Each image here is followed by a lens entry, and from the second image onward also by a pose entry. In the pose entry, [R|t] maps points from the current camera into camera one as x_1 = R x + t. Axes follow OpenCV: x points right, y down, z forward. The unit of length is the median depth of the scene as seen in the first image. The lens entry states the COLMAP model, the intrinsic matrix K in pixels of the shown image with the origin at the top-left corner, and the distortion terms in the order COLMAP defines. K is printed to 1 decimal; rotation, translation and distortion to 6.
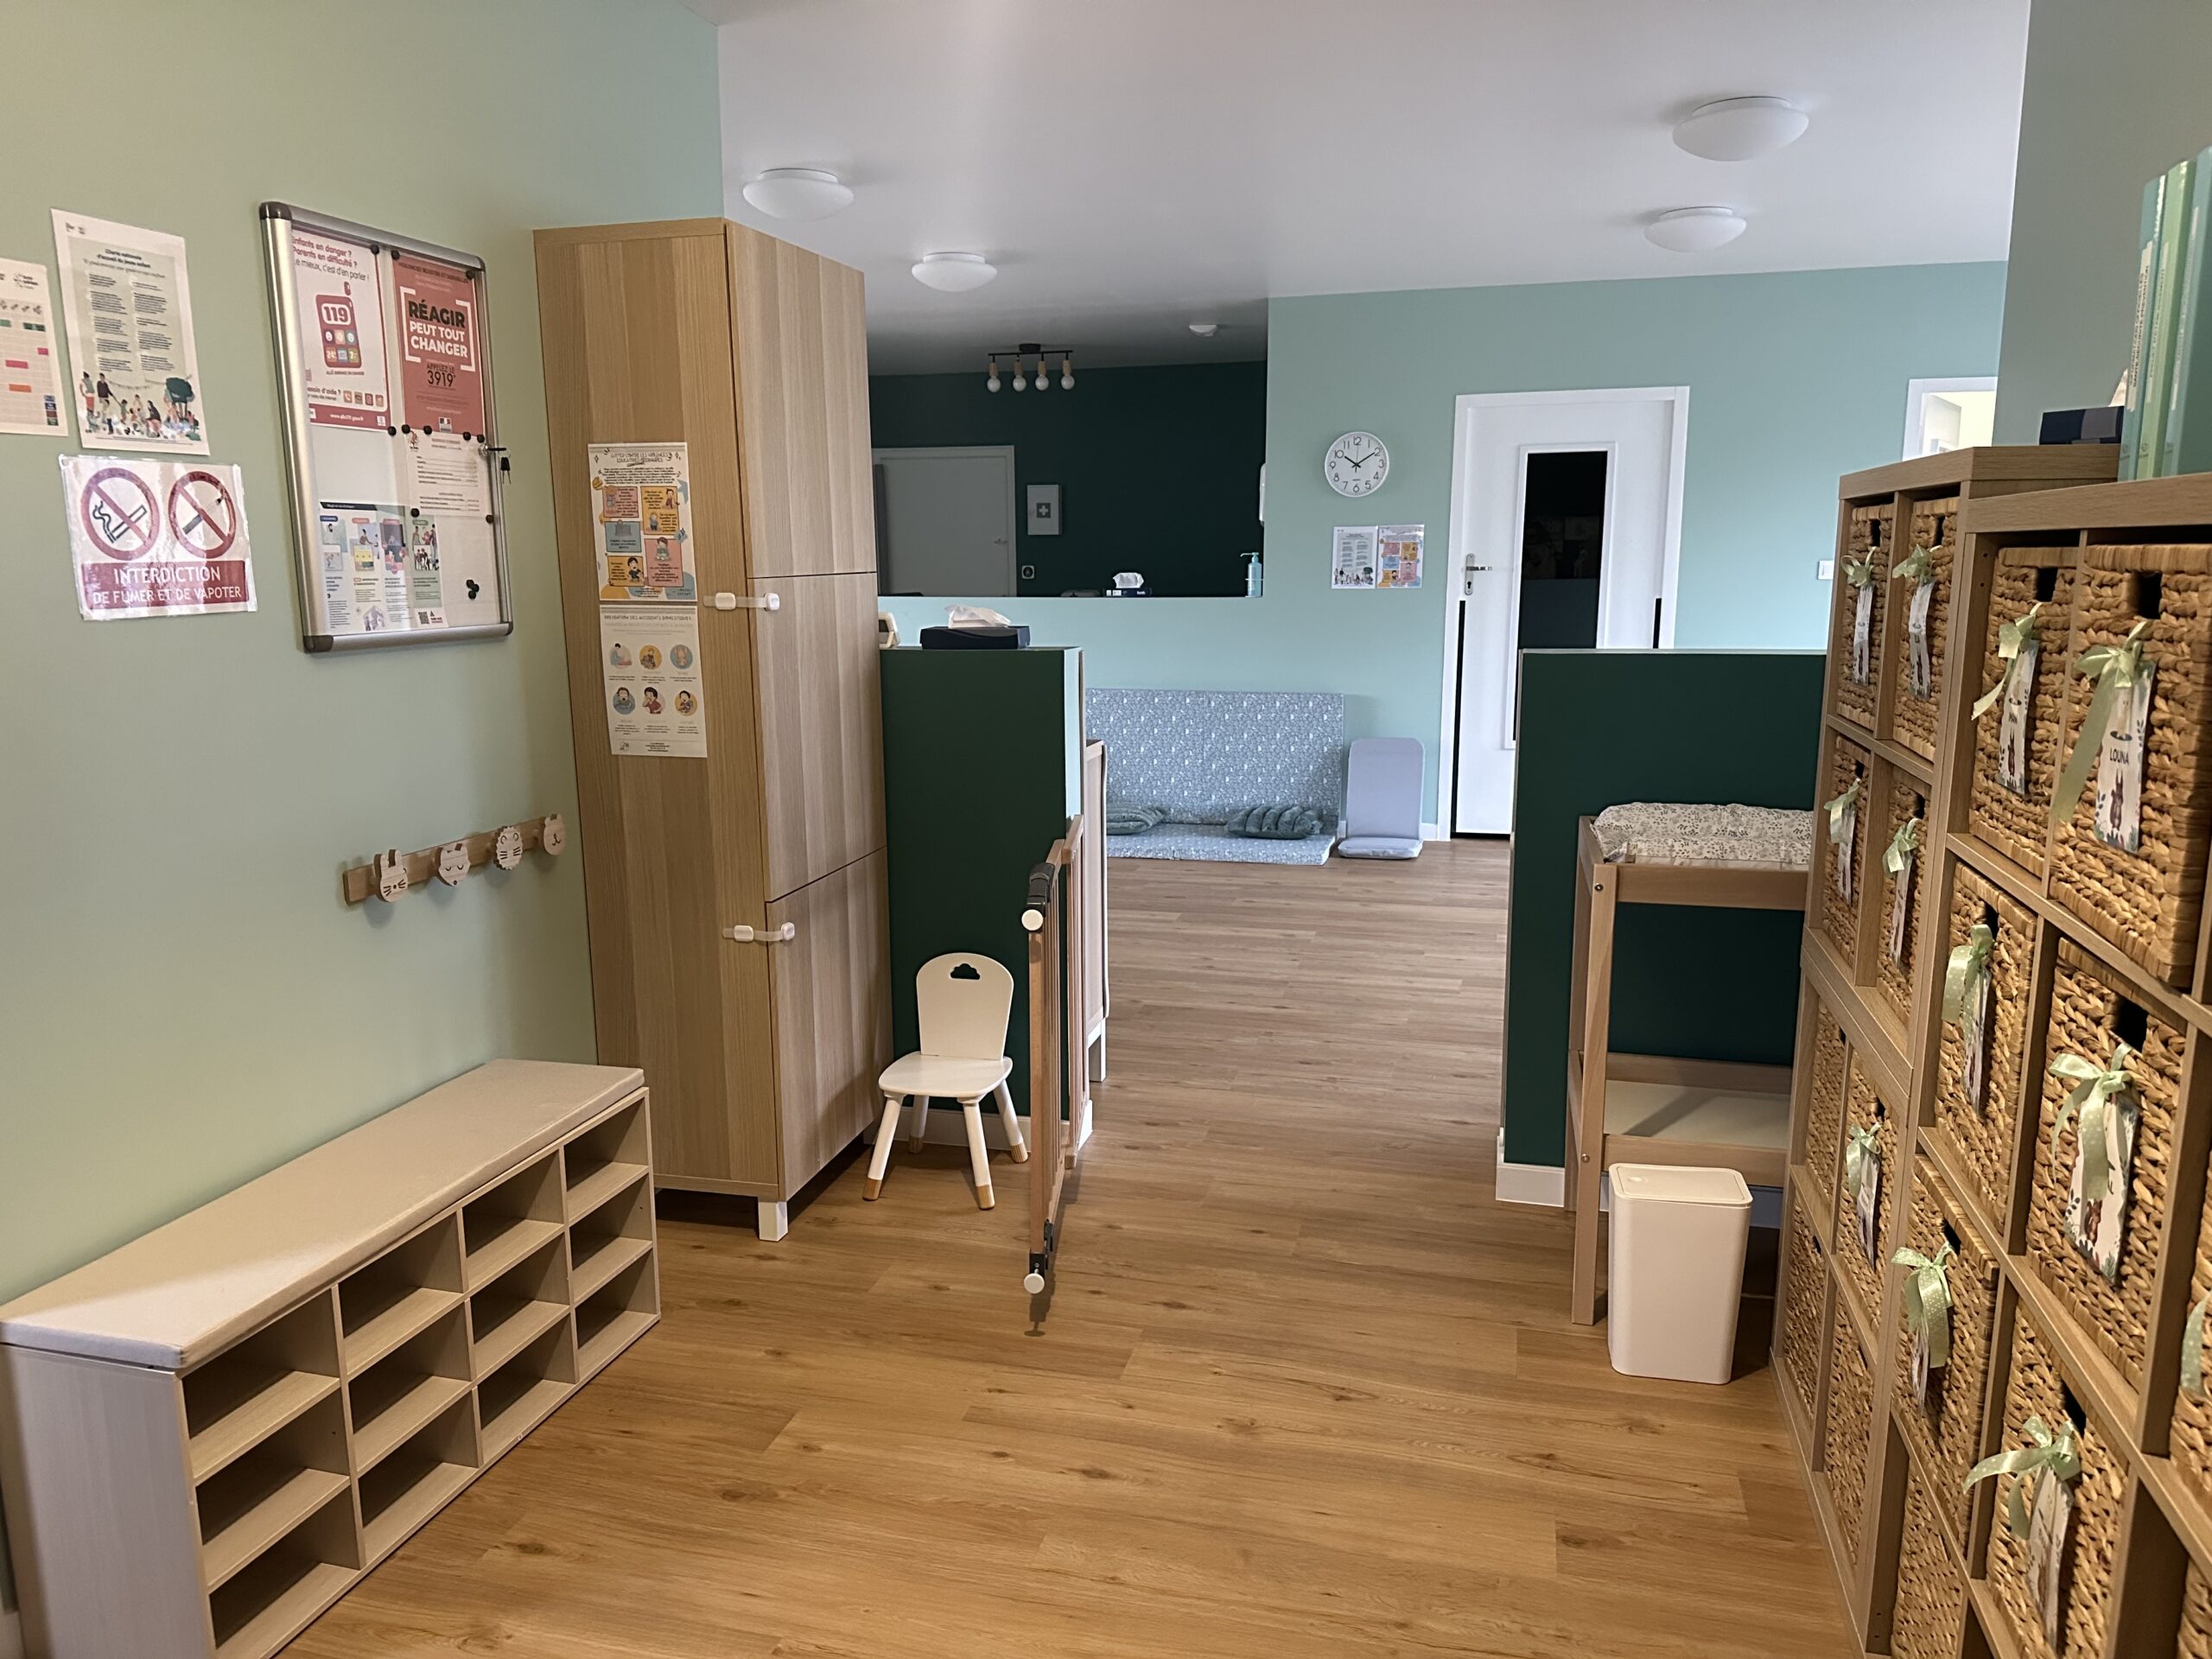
lens RADIAL K [[1525.7, 0, 1108.4], [0, 1525.7, 836.0], [0, 0, 1]] dist [0.005678, -0.002202]
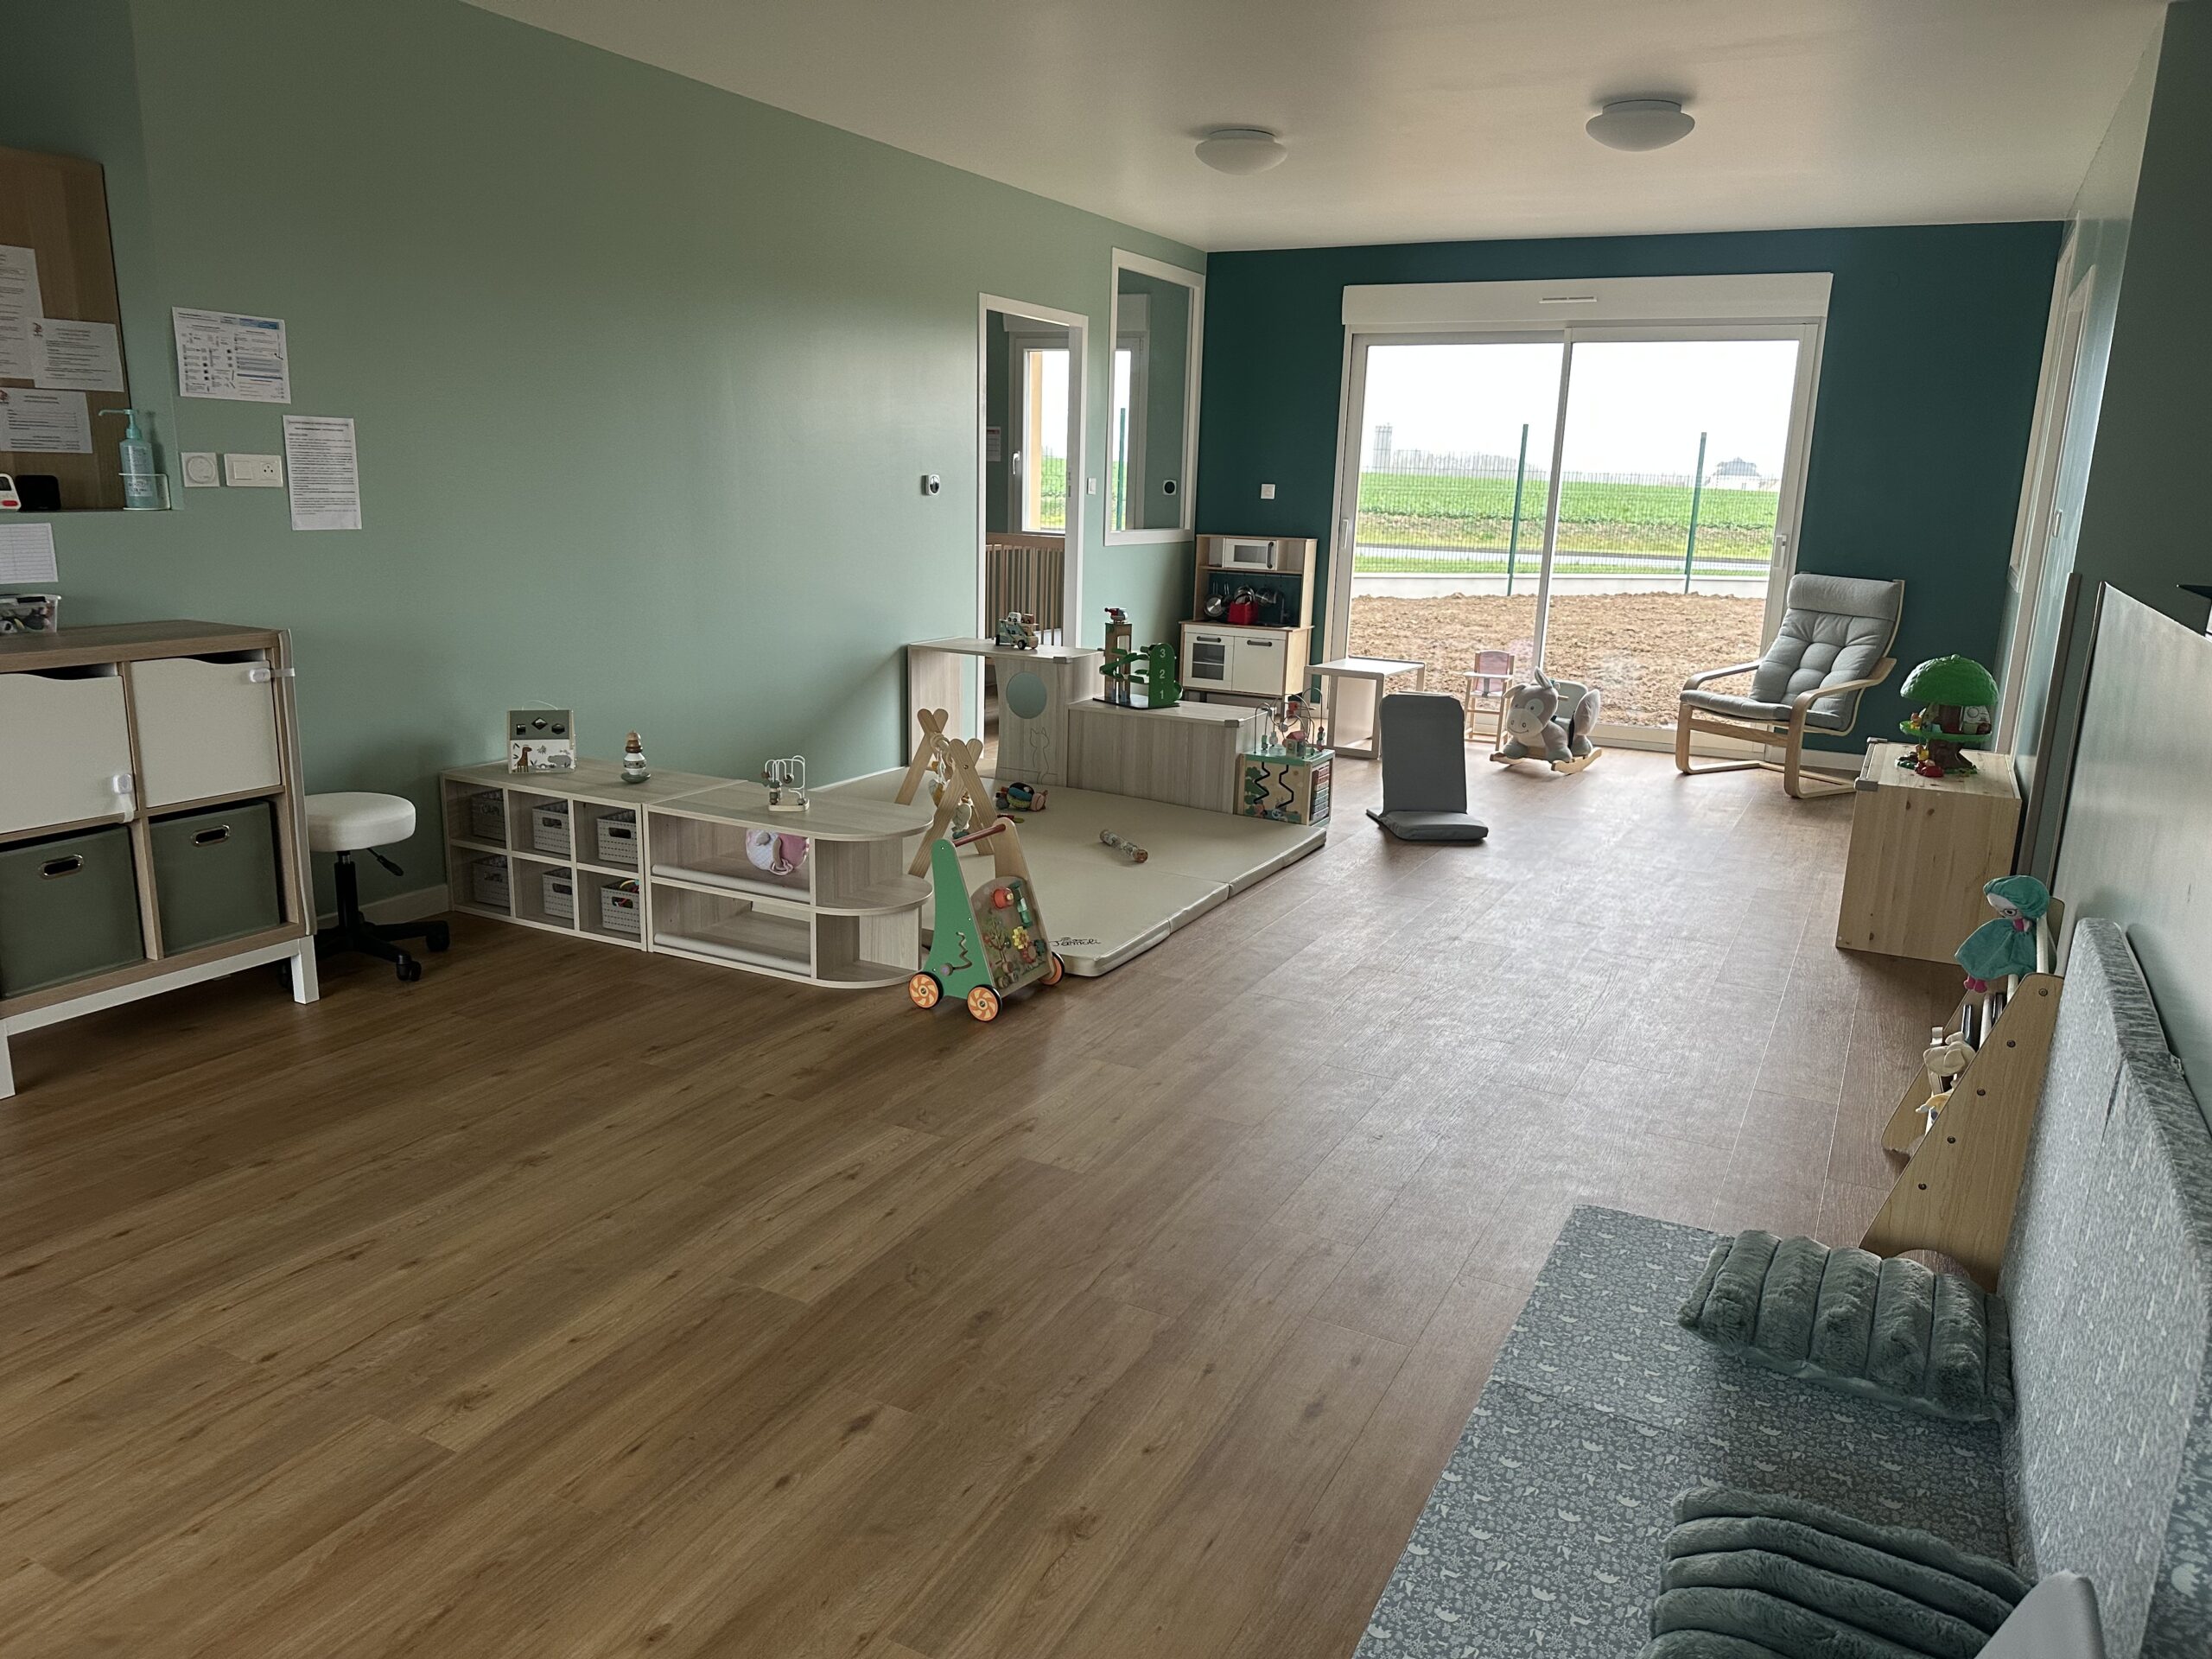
lens RADIAL K [[1525.7, 0, 1102.5], [0, 1525.7, 832.3], [0, 0, 1]] dist [0.005678, -0.002202]
pose [[-0.219025, 0.223204, -0.949846, 0.463376], [-0.195779, 0.943632, 0.266888, -0.231143], [0.955876, 0.244415, -0.162980, 1.288054]]
